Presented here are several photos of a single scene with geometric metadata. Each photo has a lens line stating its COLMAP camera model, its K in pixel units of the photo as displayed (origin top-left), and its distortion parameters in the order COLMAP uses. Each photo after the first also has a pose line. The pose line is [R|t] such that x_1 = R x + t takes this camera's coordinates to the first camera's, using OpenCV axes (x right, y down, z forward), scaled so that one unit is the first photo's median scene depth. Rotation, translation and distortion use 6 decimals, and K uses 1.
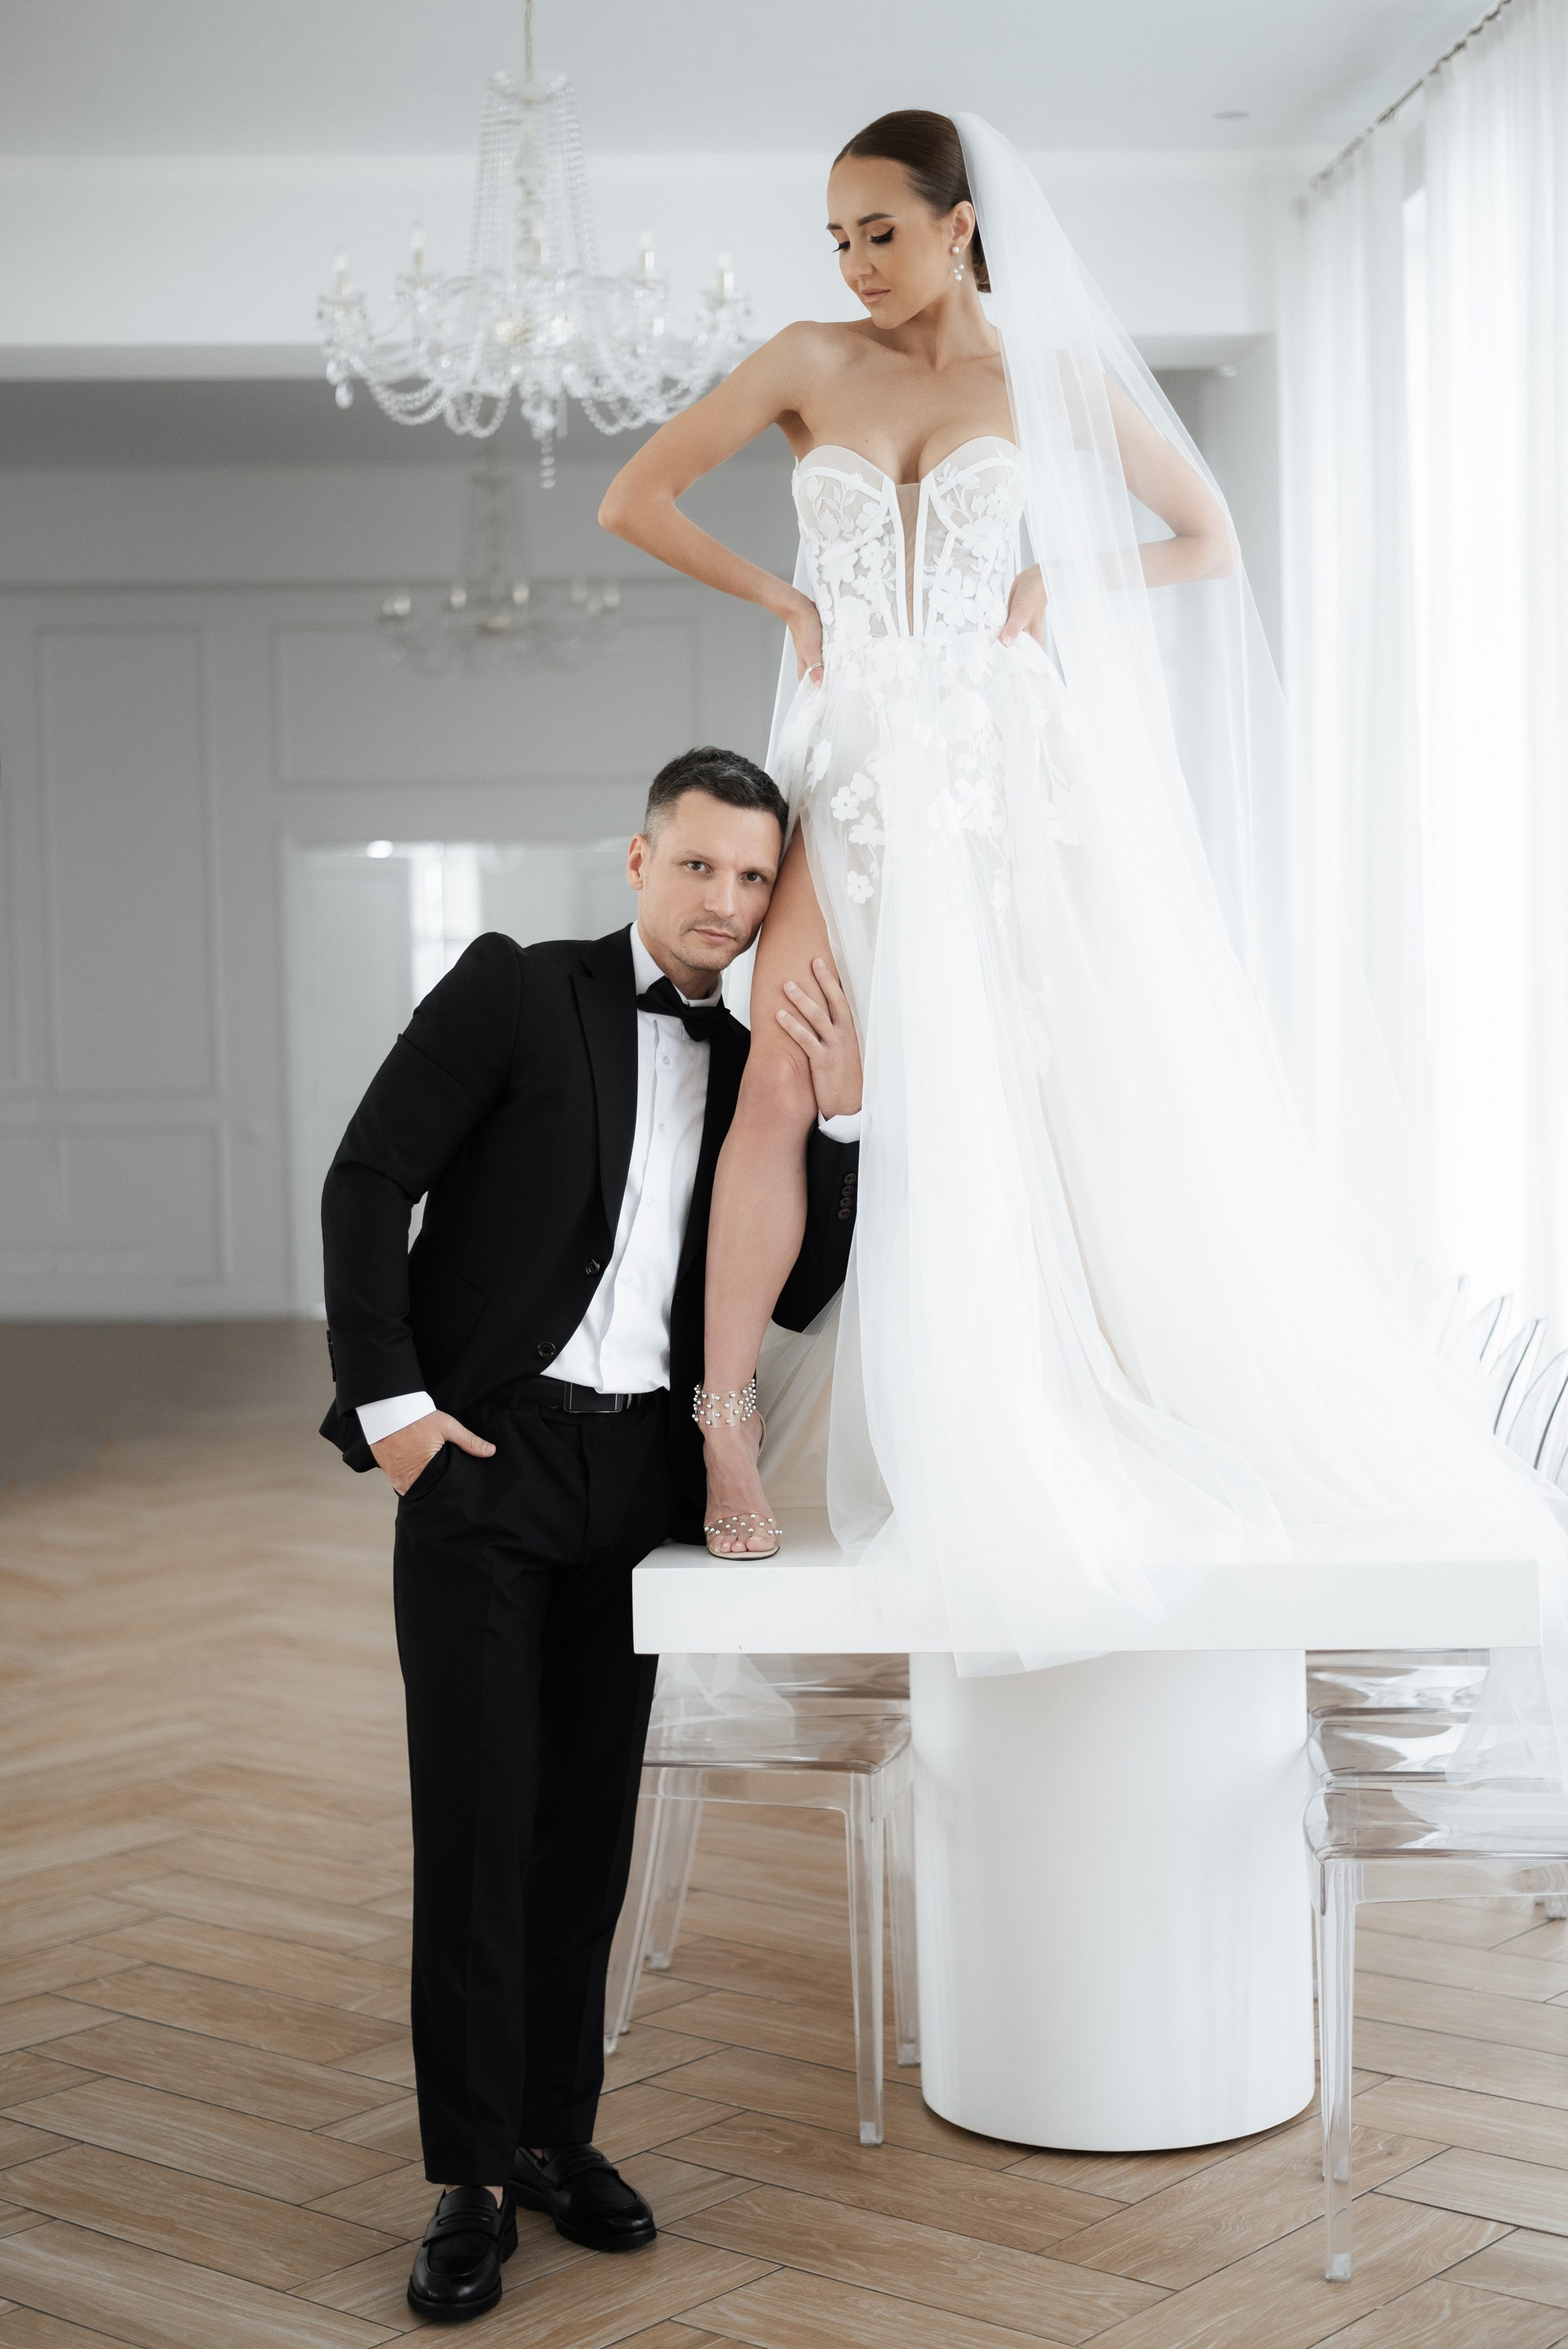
lens RADIAL K [[3236.0, 0, 724.7], [0, 3236.0, 1178.1], [0, 0, 1]] dist [0.008100, 0.015089]
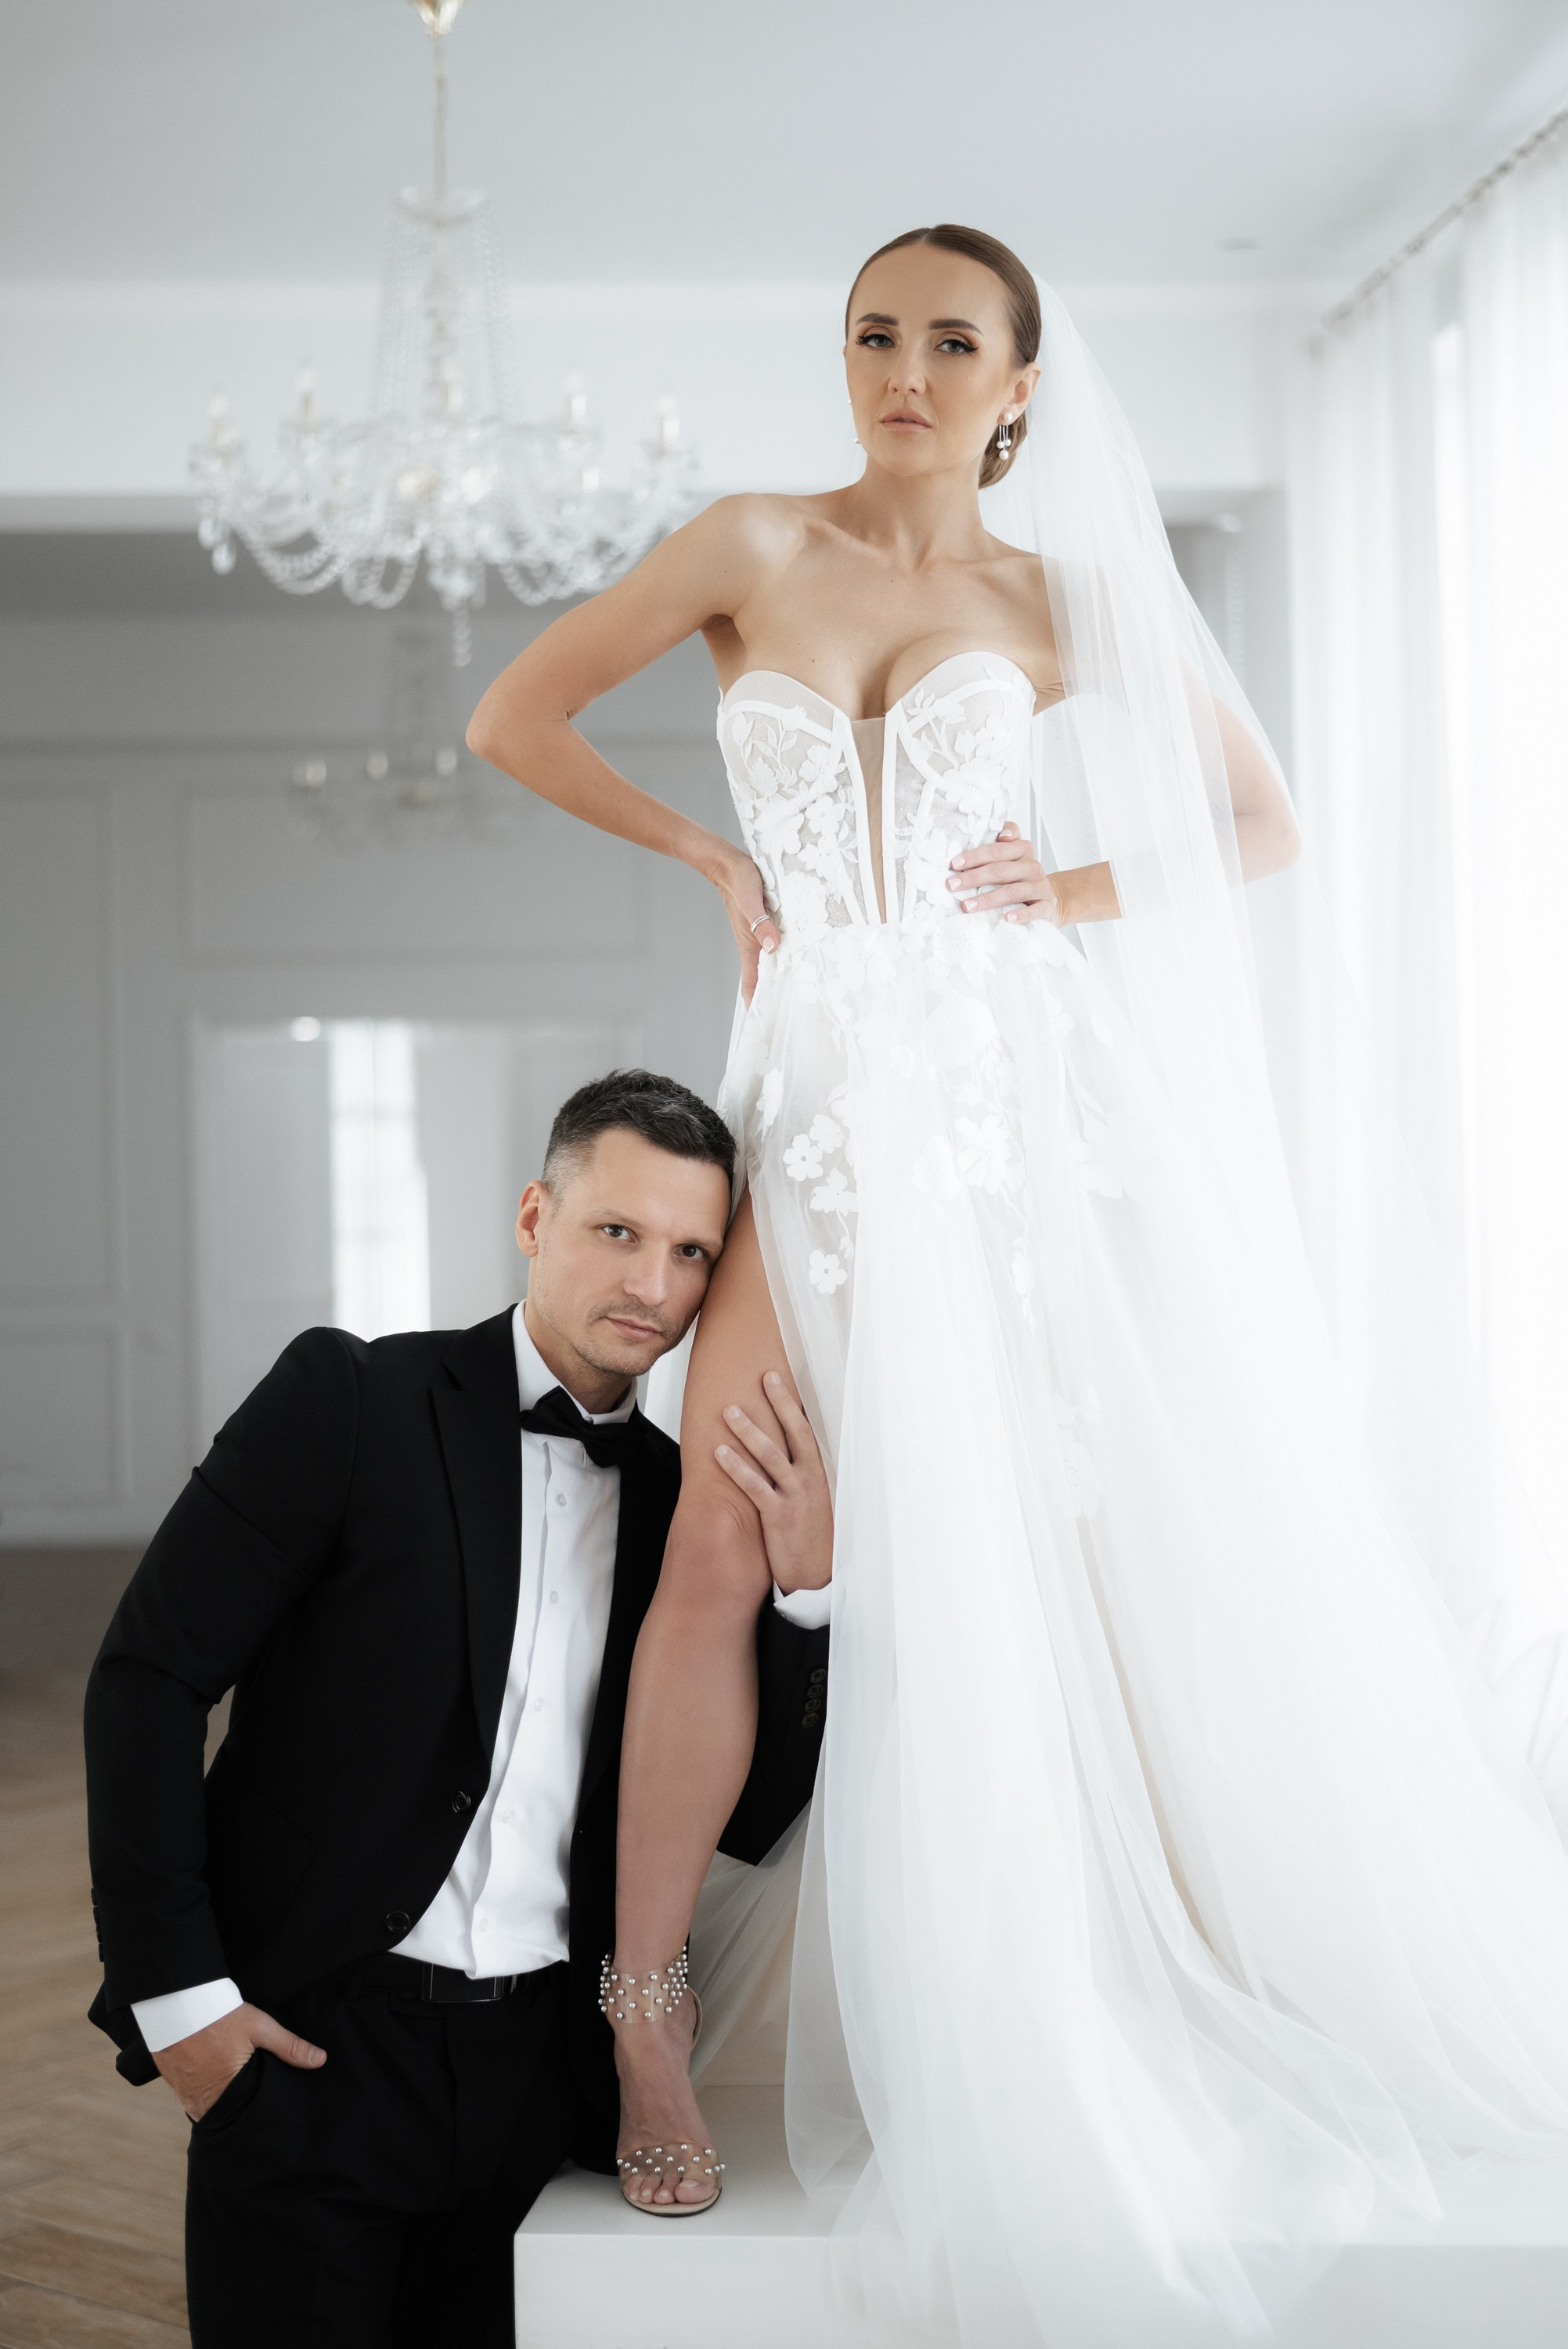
lens RADIAL K [[3342.0, 0, 784.0], [0, 3342.0, 1174.5], [0, 0, 1]] dist [0.015749, -0.025637]
pose [[0.999546, -0.000936, 0.030108, 0.008393], [0.002288, 0.998989, -0.044906, -0.074595], [-0.030035, 0.044954, 0.998537, 0.228398]]
